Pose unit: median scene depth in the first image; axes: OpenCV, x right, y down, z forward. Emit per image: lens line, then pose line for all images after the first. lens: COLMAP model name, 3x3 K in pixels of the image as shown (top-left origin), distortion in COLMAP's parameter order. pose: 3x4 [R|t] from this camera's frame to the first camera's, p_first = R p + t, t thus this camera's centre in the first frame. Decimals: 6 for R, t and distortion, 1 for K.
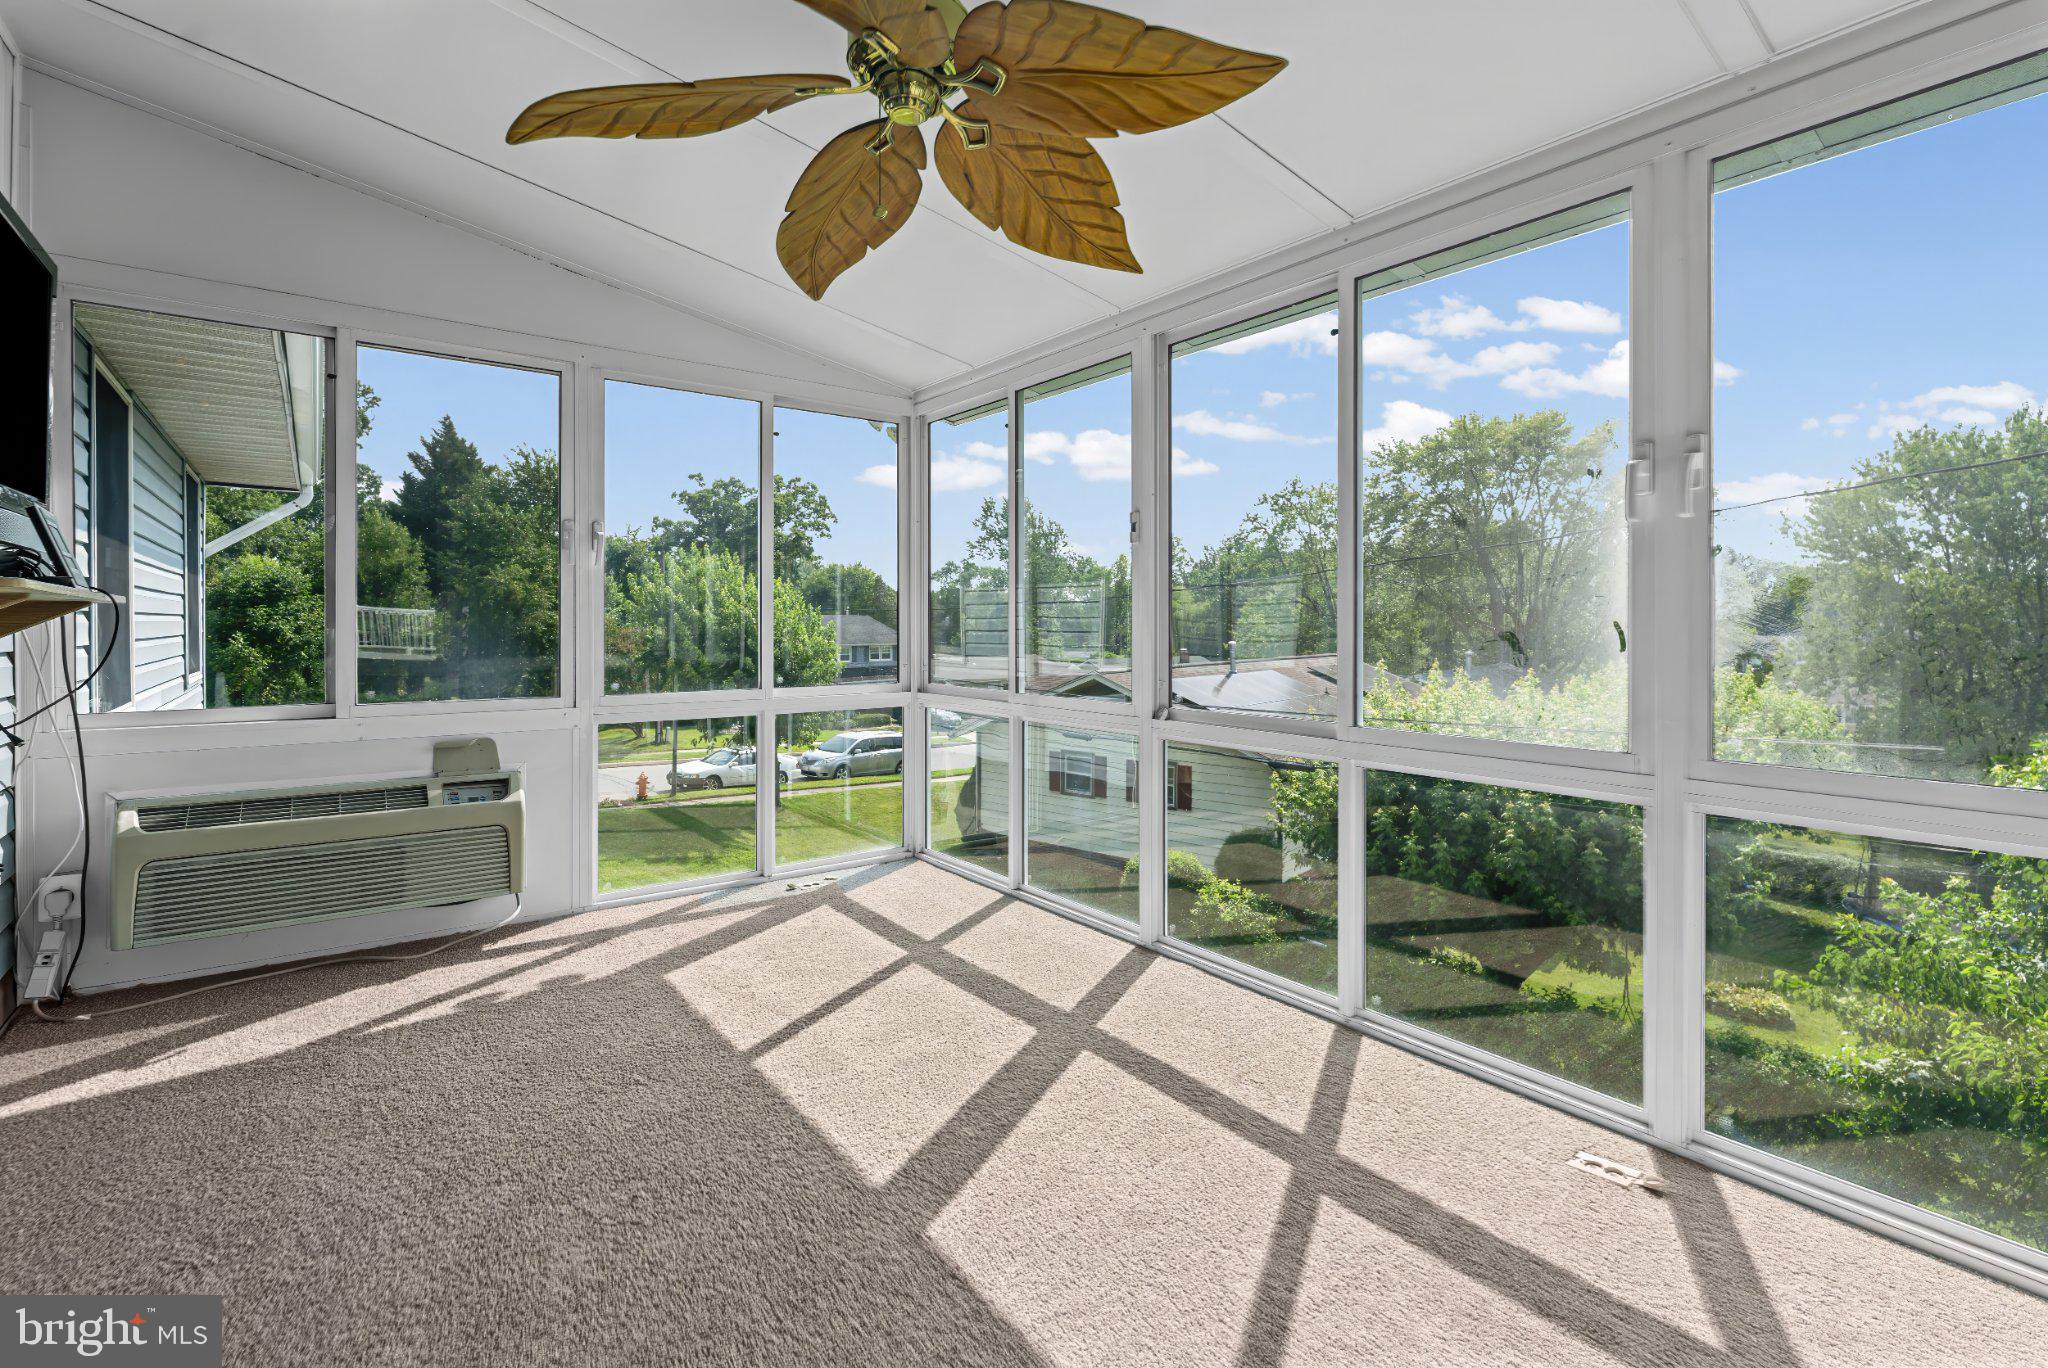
lens RADIAL K [[925.8, 0, 1040.6], [0, 925.8, 631.6], [0, 0, 1]] dist [-0.003824, -0.000145]
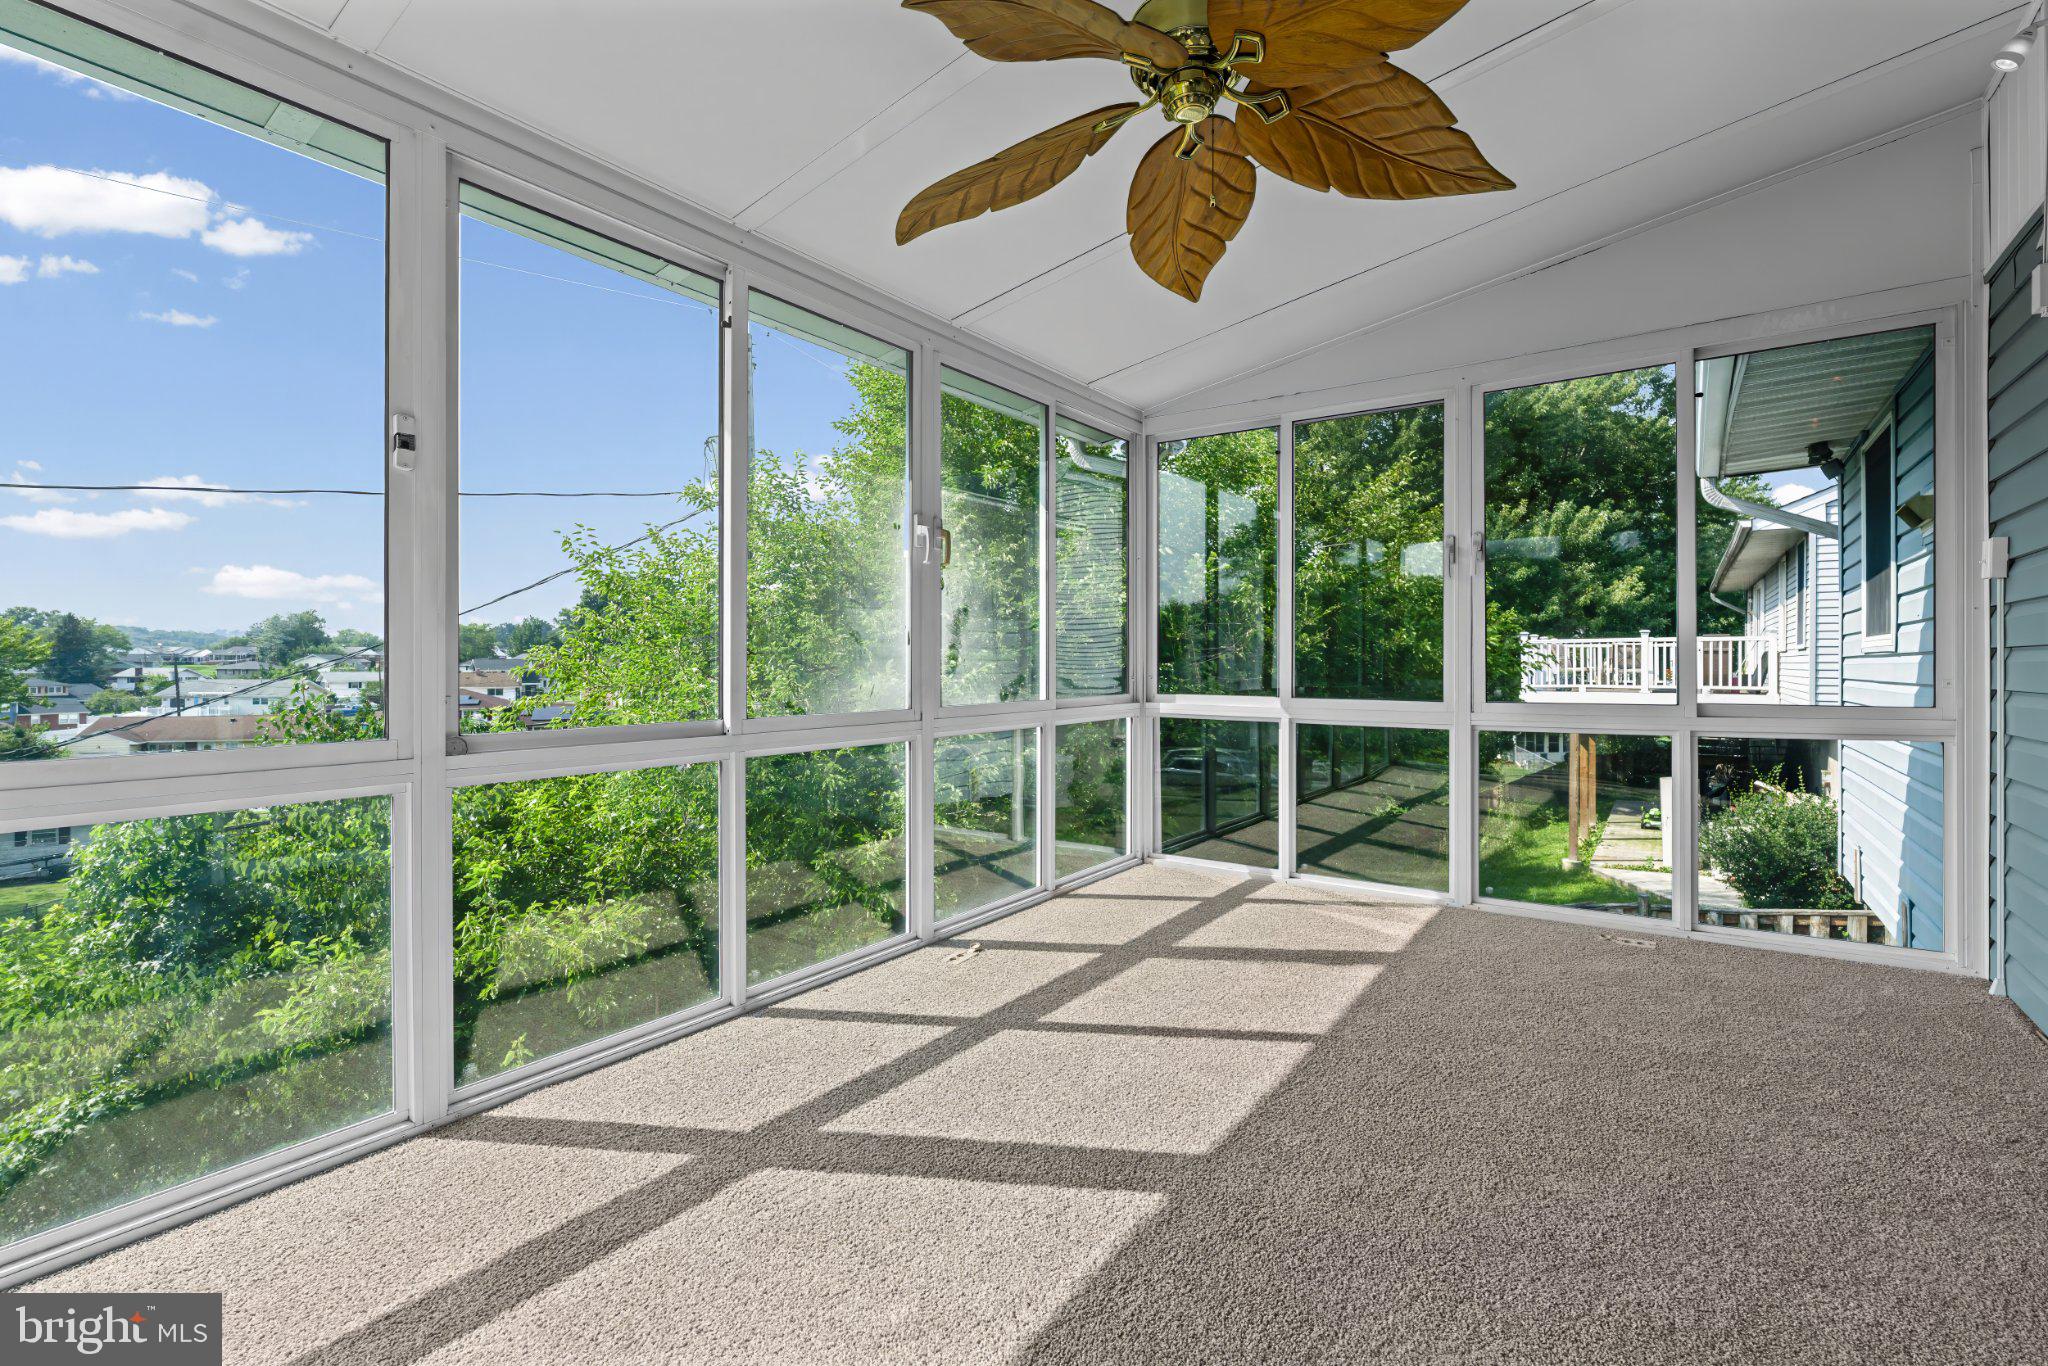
lens RADIAL K [[909.3, 0, 1028.5], [0, 909.3, 670.1], [0, 0, 1]] dist [-0.003045, -0.000136]
pose [[-0.277160, -0.007907, 0.960791, -0.613477], [0.006016, 0.999932, 0.009965, 0.034878], [-0.960805, 0.008542, -0.277094, 0.834001]]
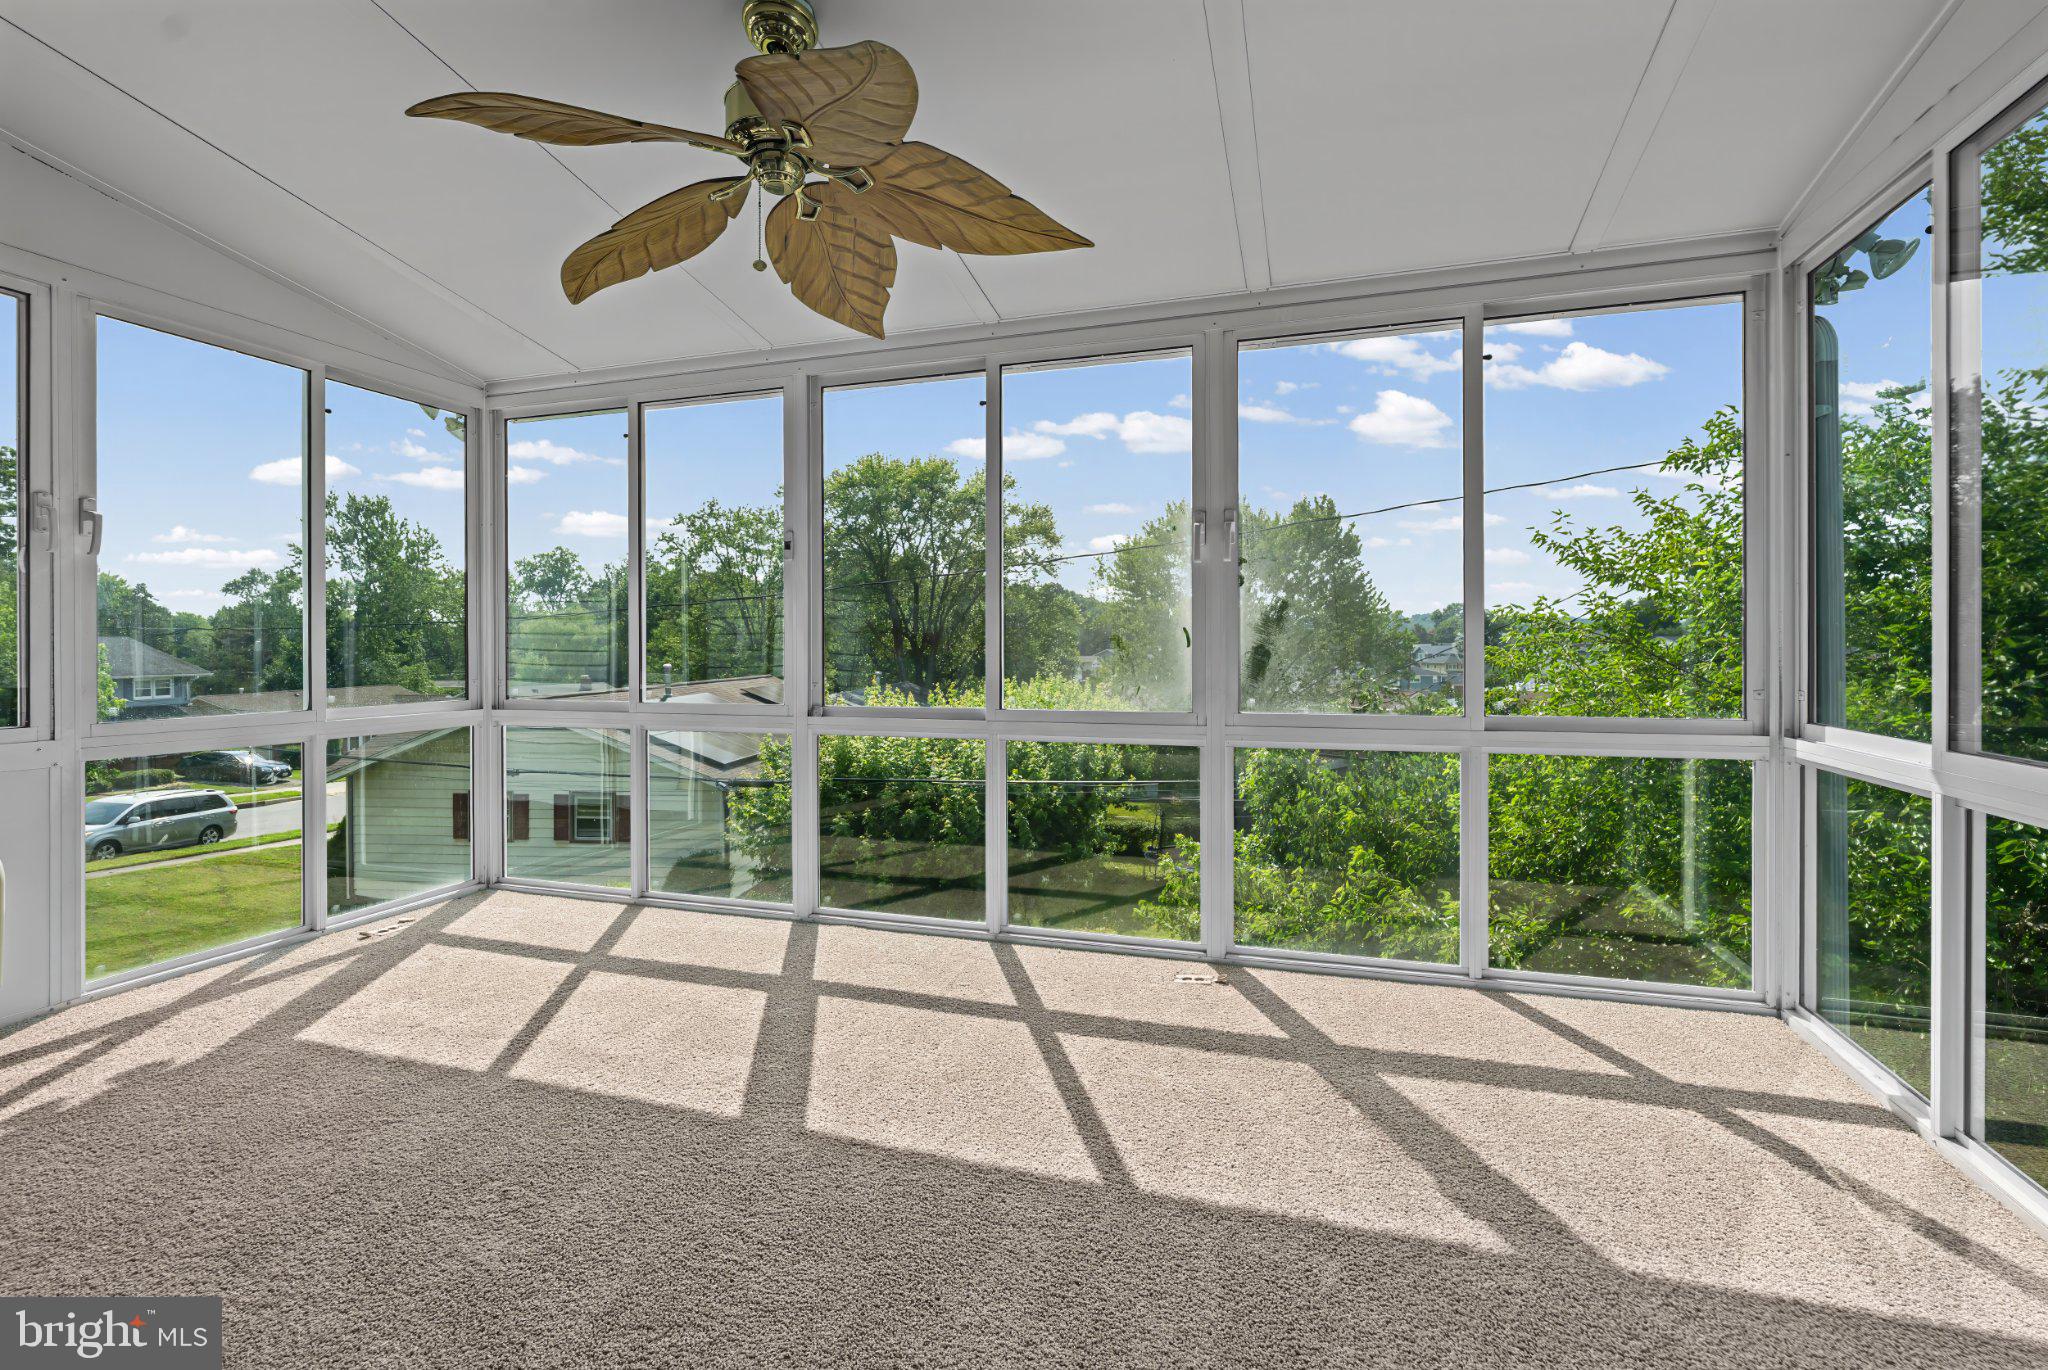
lens RADIAL K [[927.0, 0, 1007.8], [0, 927.0, 659.2], [0, 0, 1]] dist [-0.001651, -0.000349]
pose [[0.834138, -0.010294, 0.551460, -0.316803], [0.008029, 0.999947, 0.006520, 0.020096], [-0.551497, -0.001010, 0.834176, -0.080189]]
